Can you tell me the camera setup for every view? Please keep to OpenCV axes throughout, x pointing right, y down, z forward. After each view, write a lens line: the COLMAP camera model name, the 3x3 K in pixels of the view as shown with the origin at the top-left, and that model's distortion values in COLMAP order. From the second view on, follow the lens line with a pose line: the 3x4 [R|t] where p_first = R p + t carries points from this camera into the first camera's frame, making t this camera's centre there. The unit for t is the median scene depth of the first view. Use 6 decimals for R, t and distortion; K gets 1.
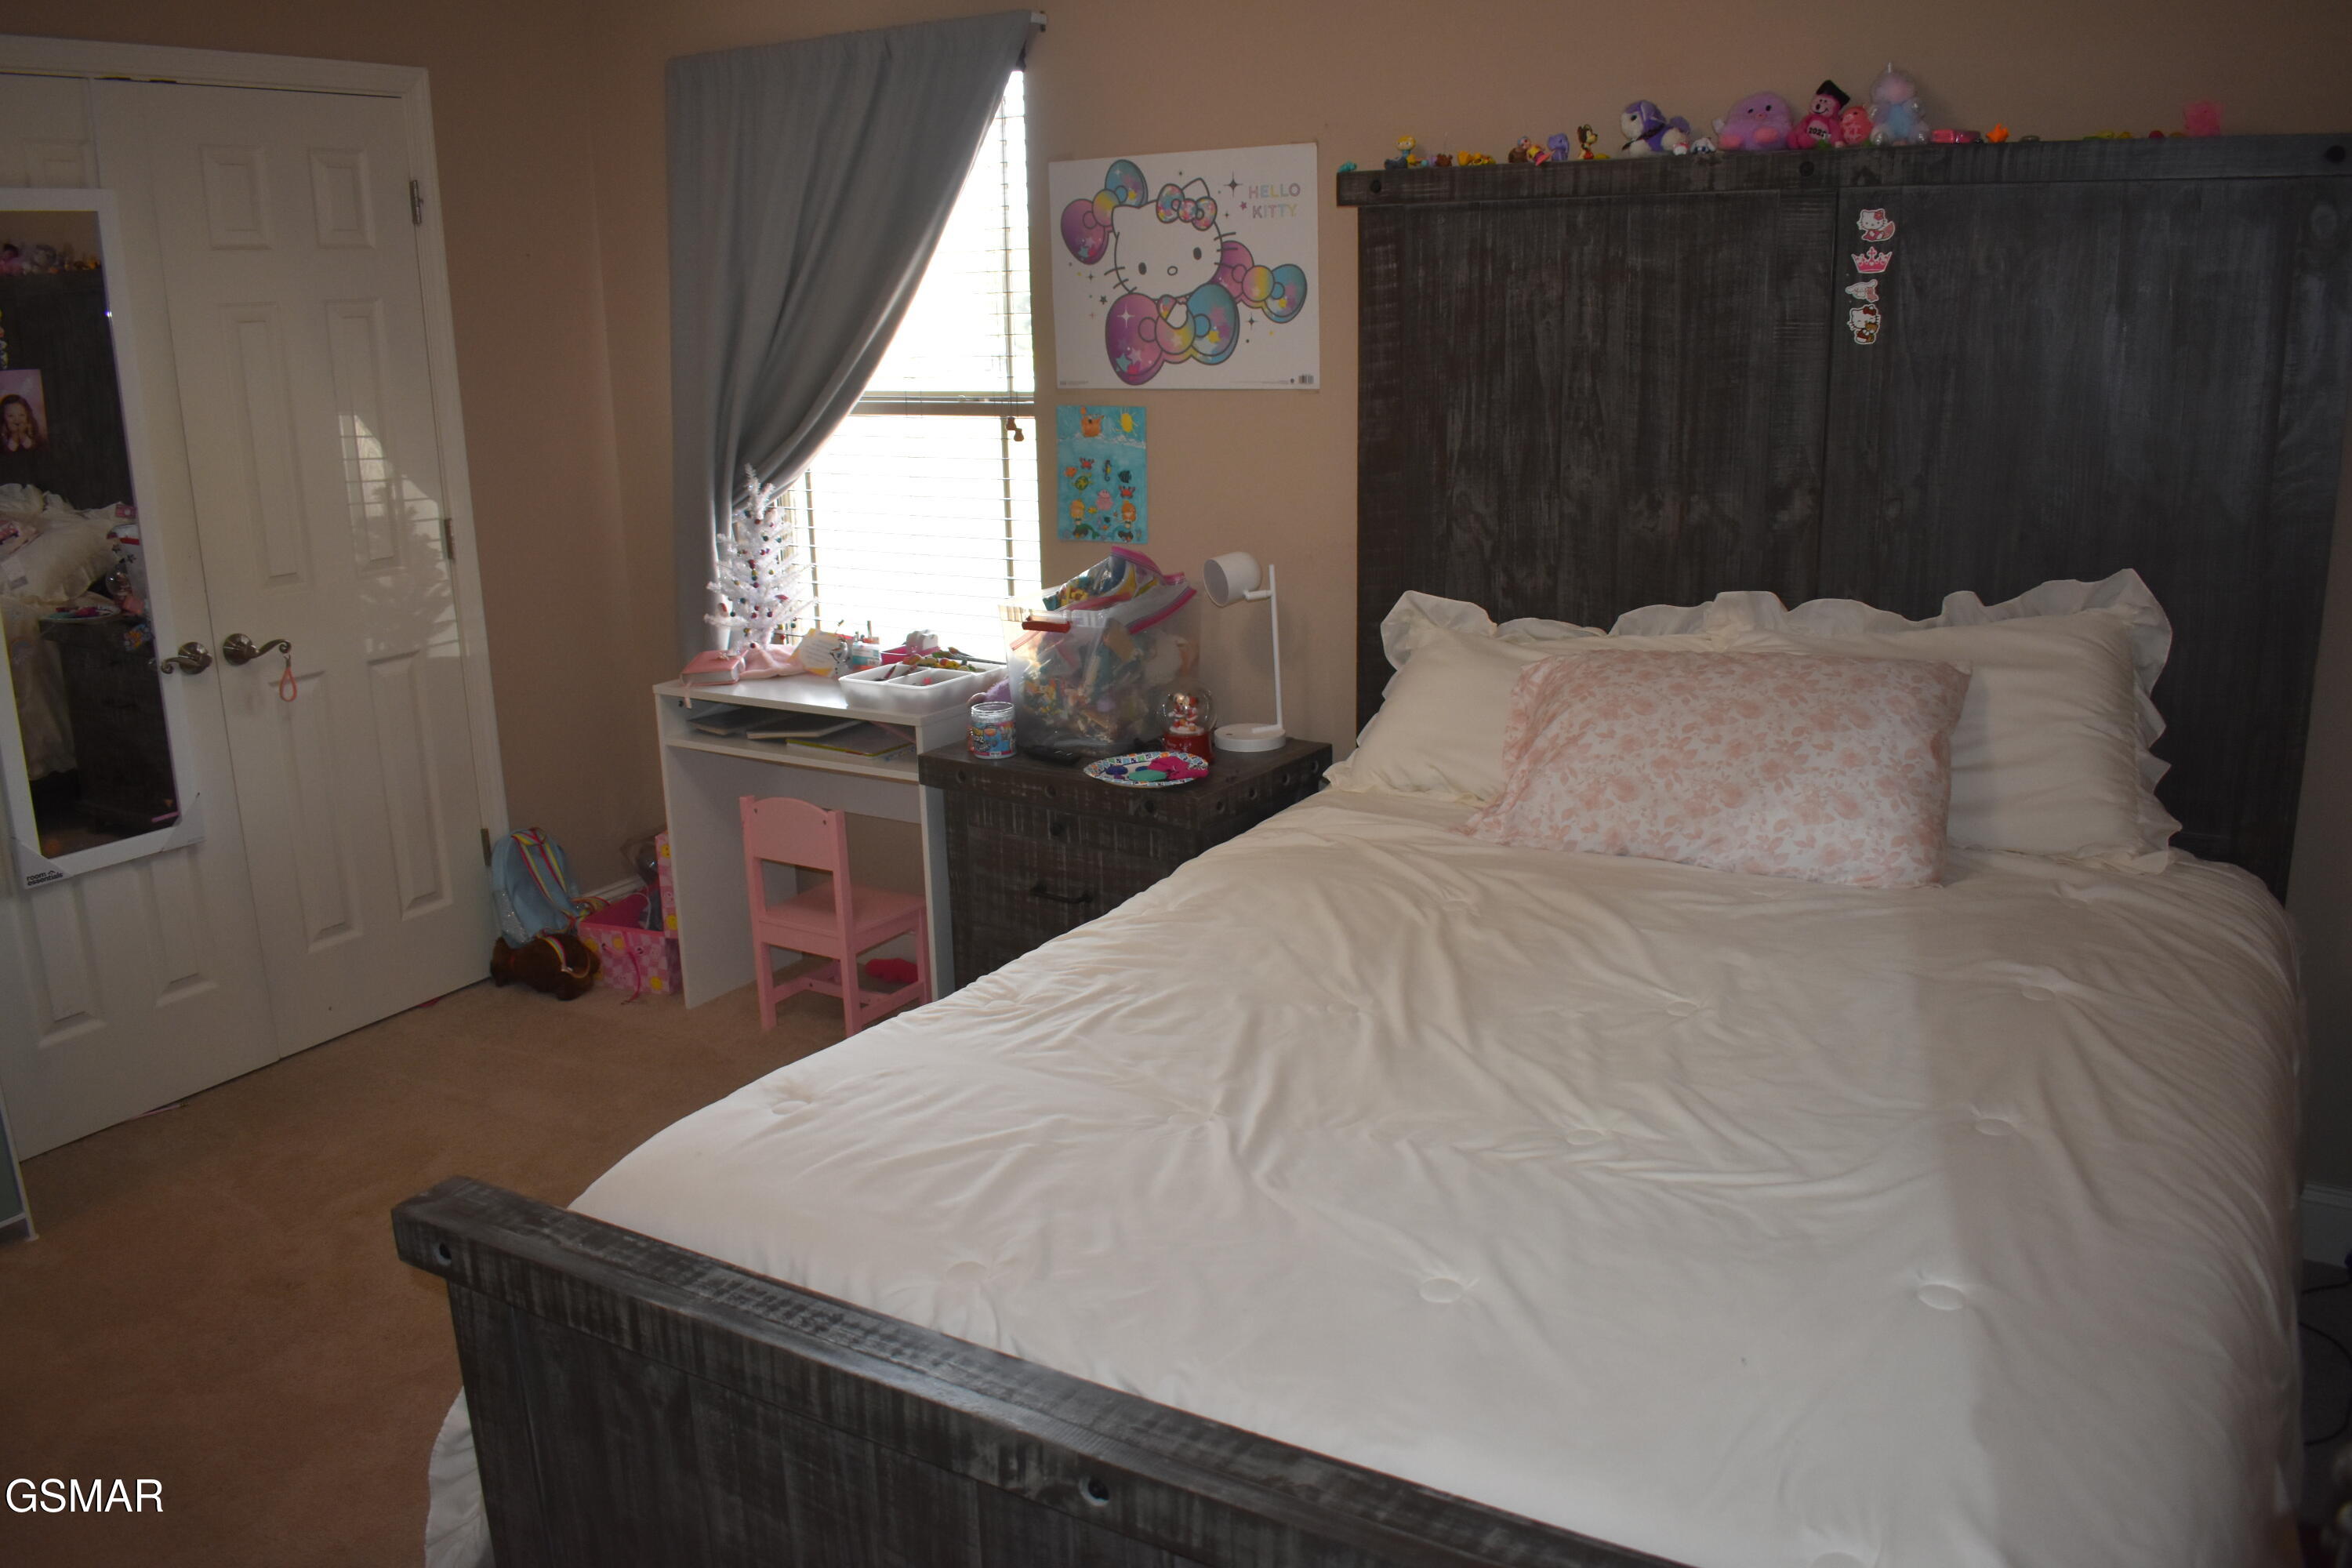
lens RADIAL K [[1833.2, 0, 1181.6], [0, 1833.2, 779.3], [0, 0, 1]] dist [-0.093741, 0.009324]
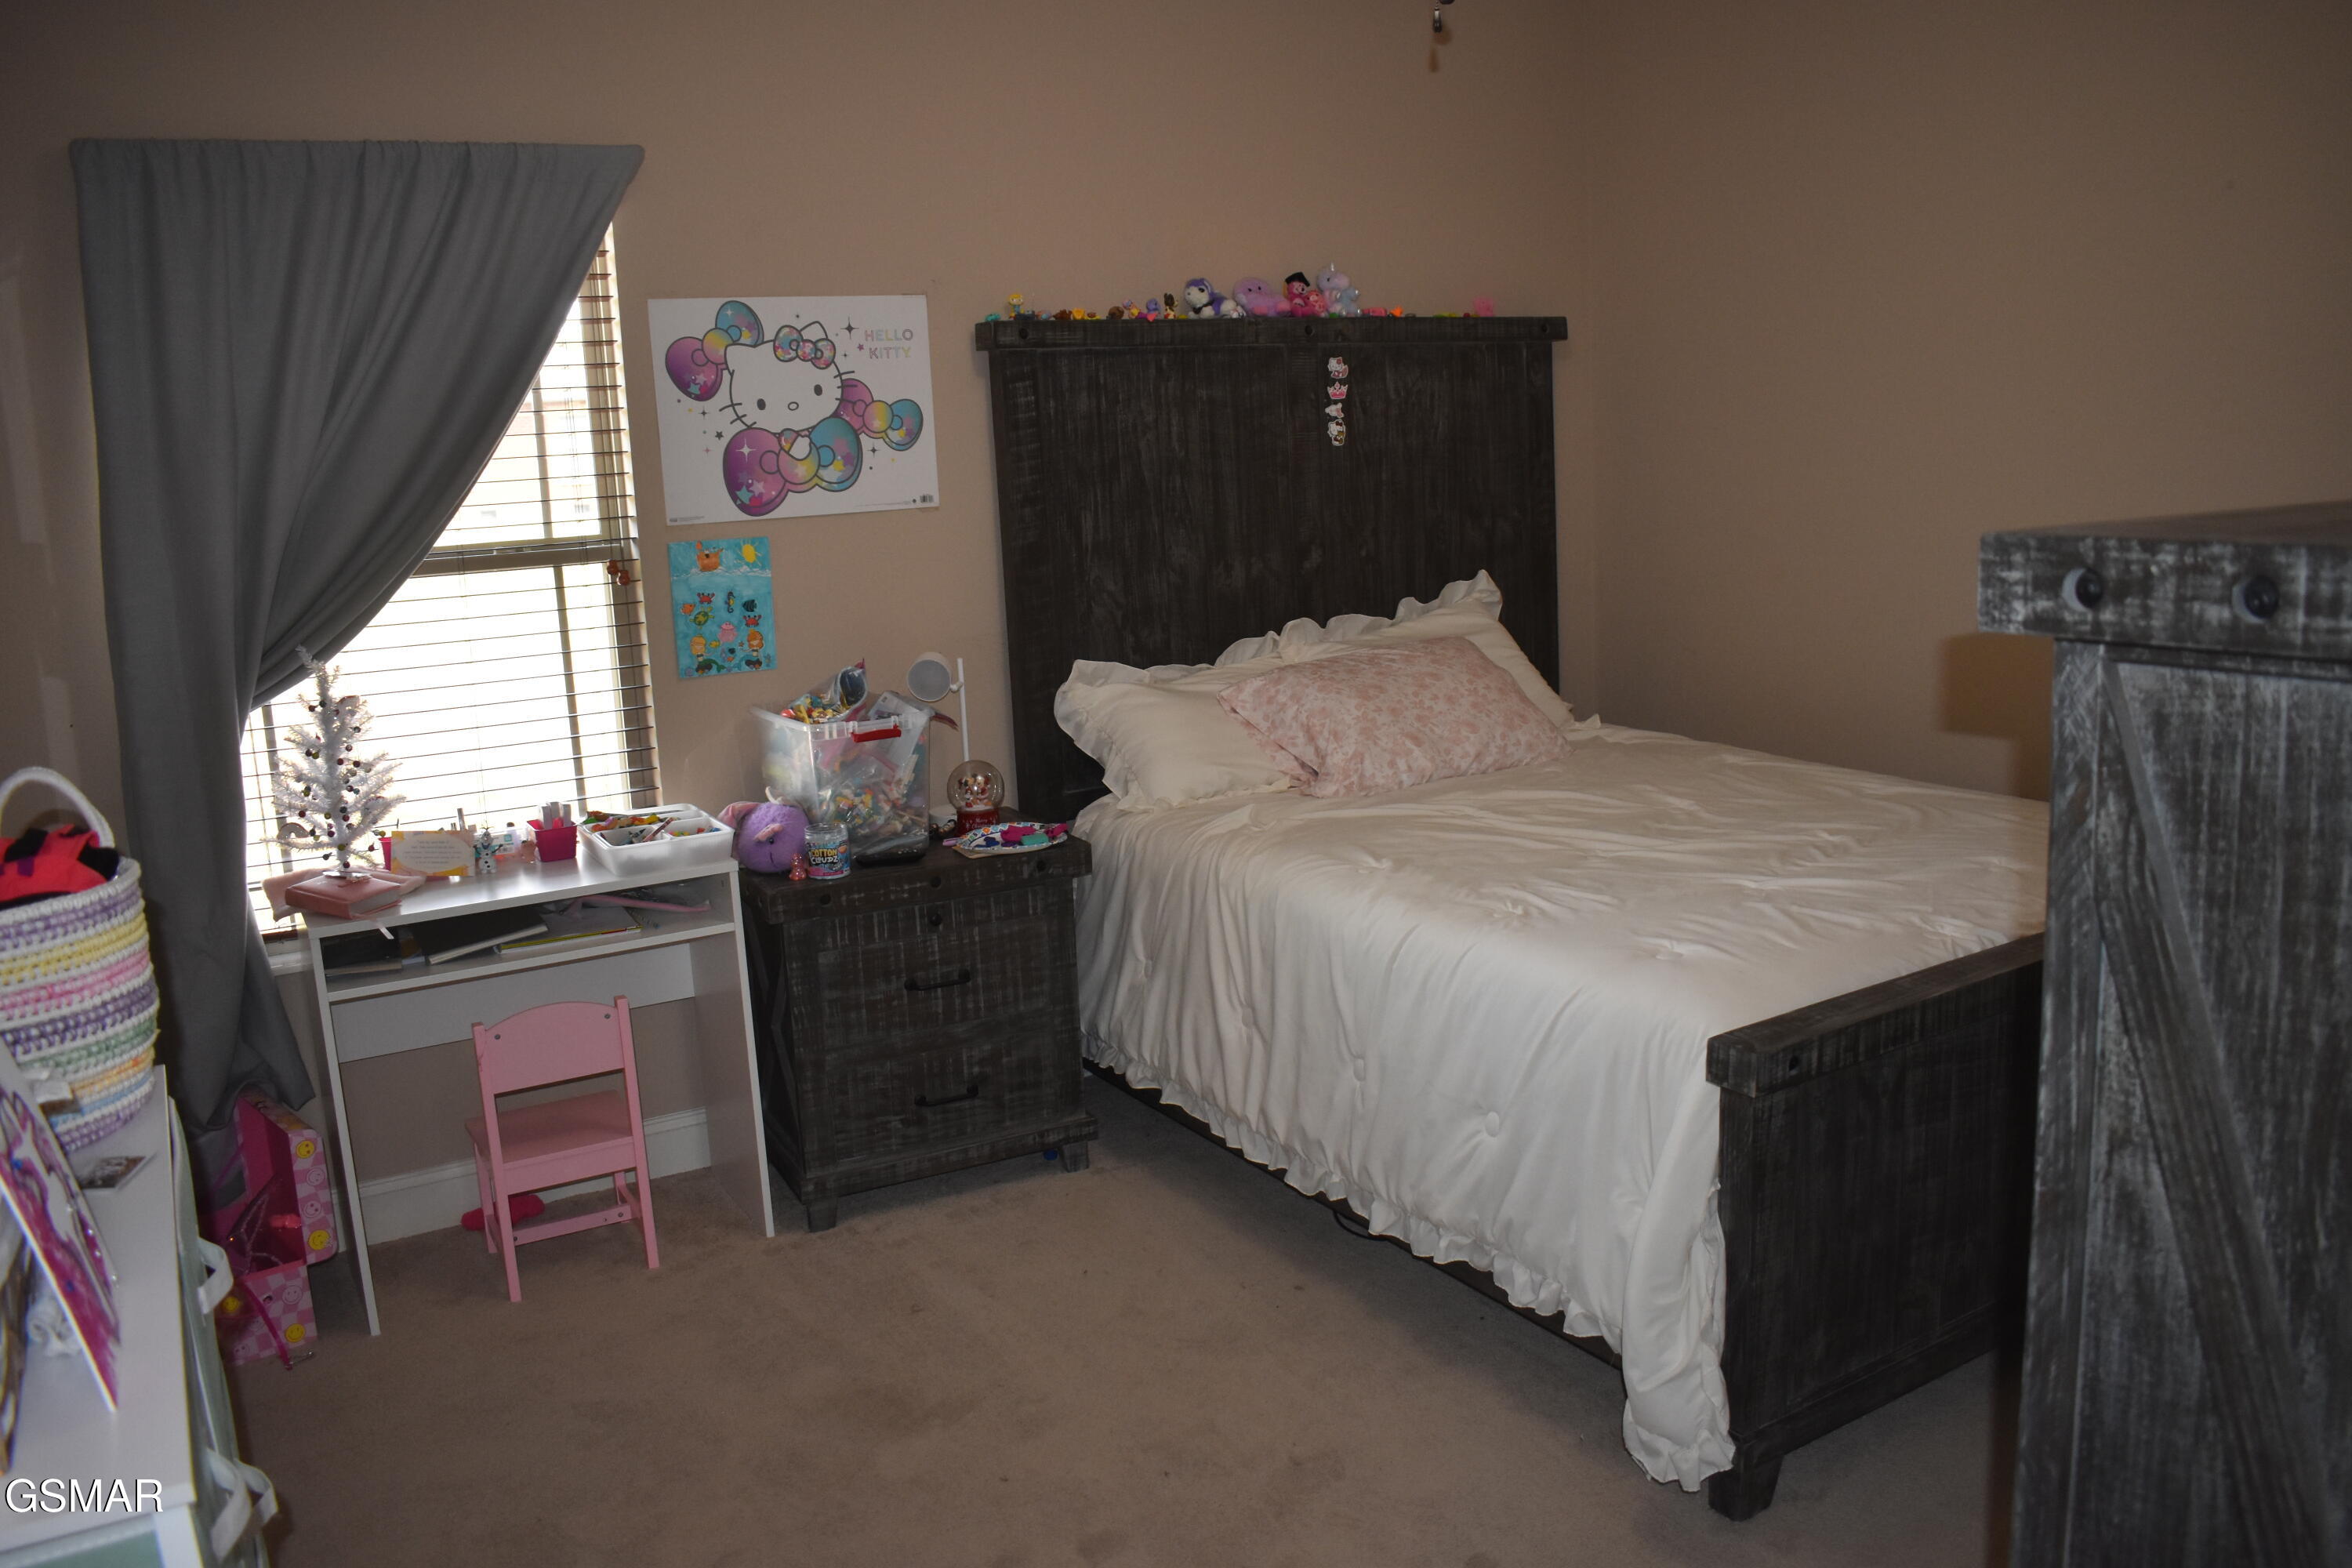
lens RADIAL K [[1833.2, 0, 1187.4], [0, 1833.2, 779.1], [0, 0, 1]] dist [-0.093741, 0.009324]
pose [[0.469739, -0.163927, 0.867452, -0.910533], [0.256231, 0.965626, 0.043727, -0.060451], [-0.844803, 0.201728, 0.495595, 0.345483]]
